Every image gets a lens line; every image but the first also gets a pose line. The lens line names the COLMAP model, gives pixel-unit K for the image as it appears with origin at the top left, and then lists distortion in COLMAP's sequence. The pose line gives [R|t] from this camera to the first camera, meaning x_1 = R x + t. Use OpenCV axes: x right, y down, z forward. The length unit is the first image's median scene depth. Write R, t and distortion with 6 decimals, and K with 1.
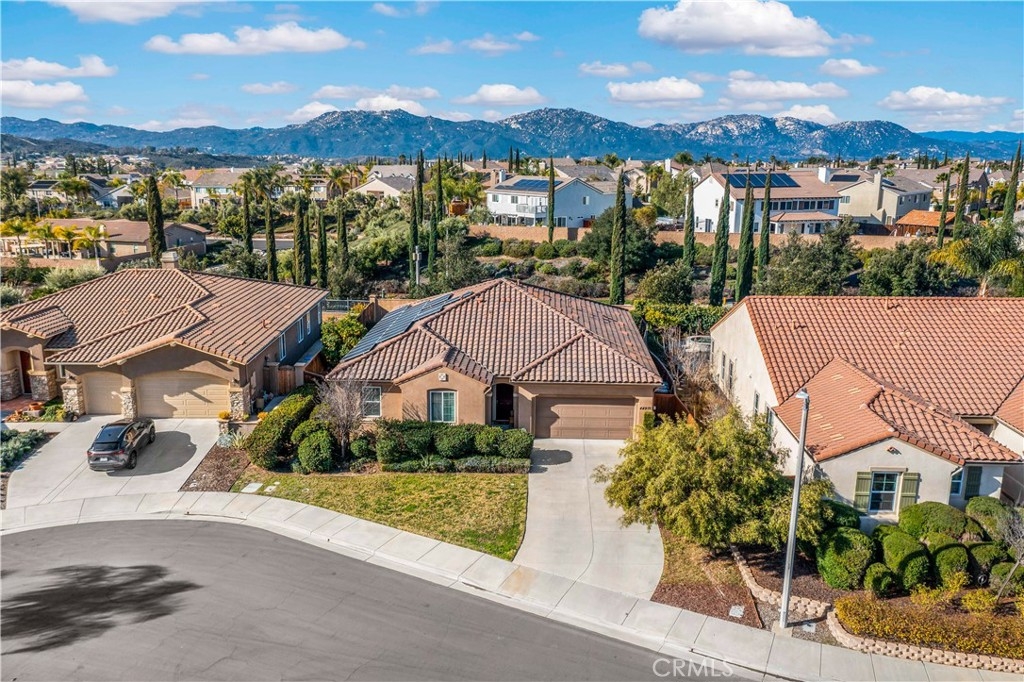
lens RADIAL K [[886.0, 0, 513.4], [0, 886.0, 284.5], [0, 0, 1]] dist [-0.001923, 0.002129]
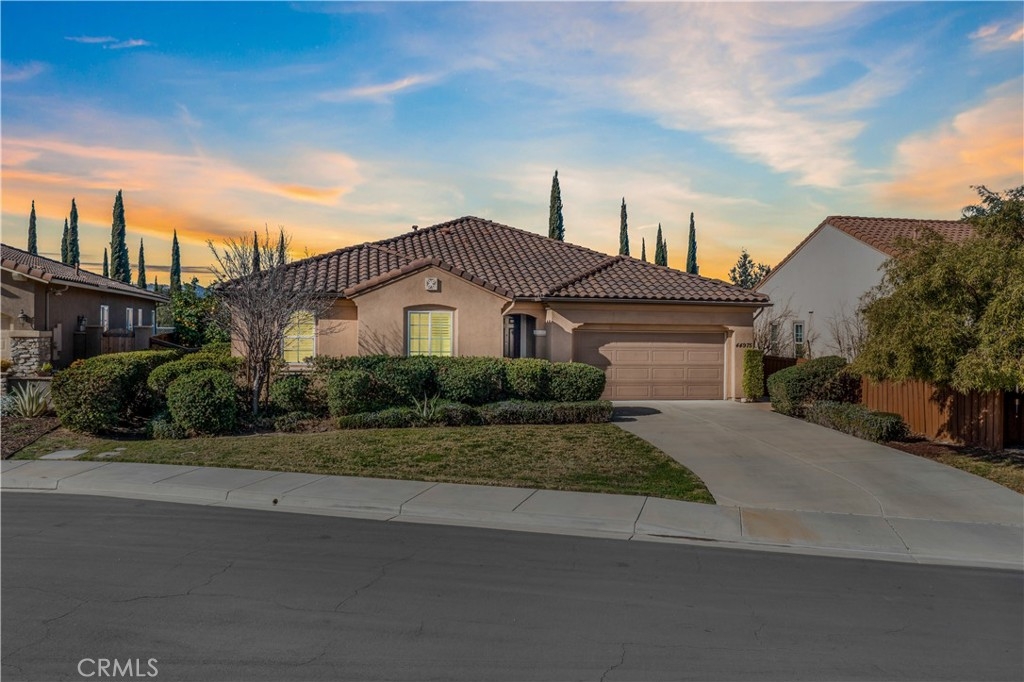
lens RADIAL K [[870.4, 0, 546.0], [0, 870.4, 288.8], [0, 0, 1]] dist [-0.000672, -0.006902]
pose [[0.965928, 0.010796, 0.258586, -0.162574], [0.041290, 0.979905, -0.195147, 0.232661], [-0.255497, 0.199175, 0.946071, 0.466585]]
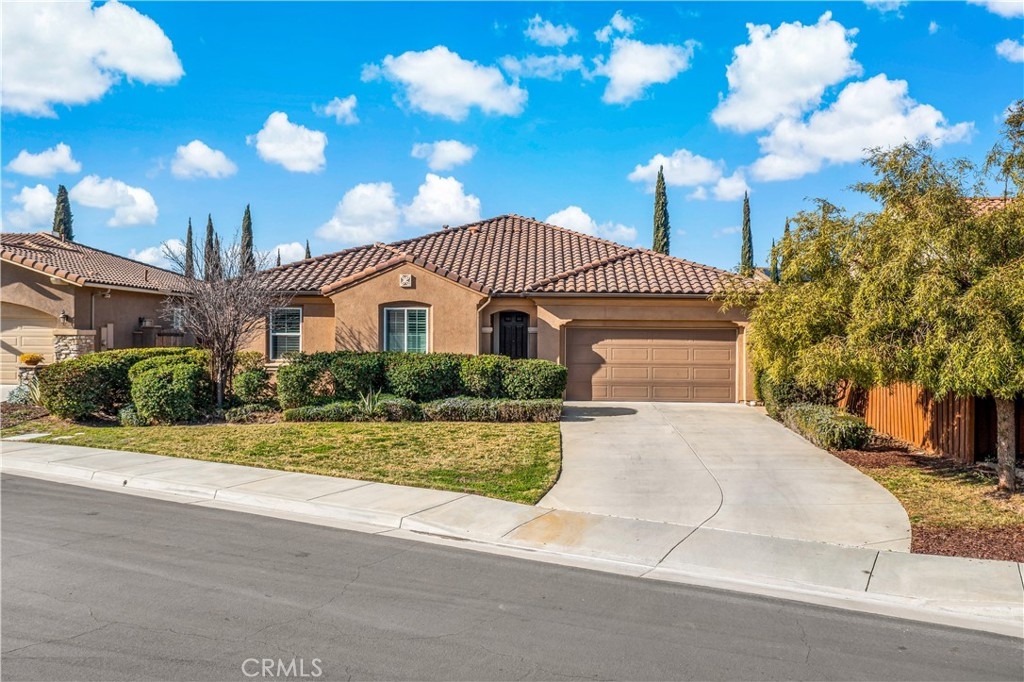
lens RADIAL K [[886.0, 0, 513.4], [0, 886.0, 284.5], [0, 0, 1]] dist [-0.001923, 0.002129]
pose [[0.999978, -0.004395, -0.004982, -0.007288], [0.003234, 0.977081, -0.212845, 0.242110], [0.005803, 0.212825, 0.977073, 0.456549]]
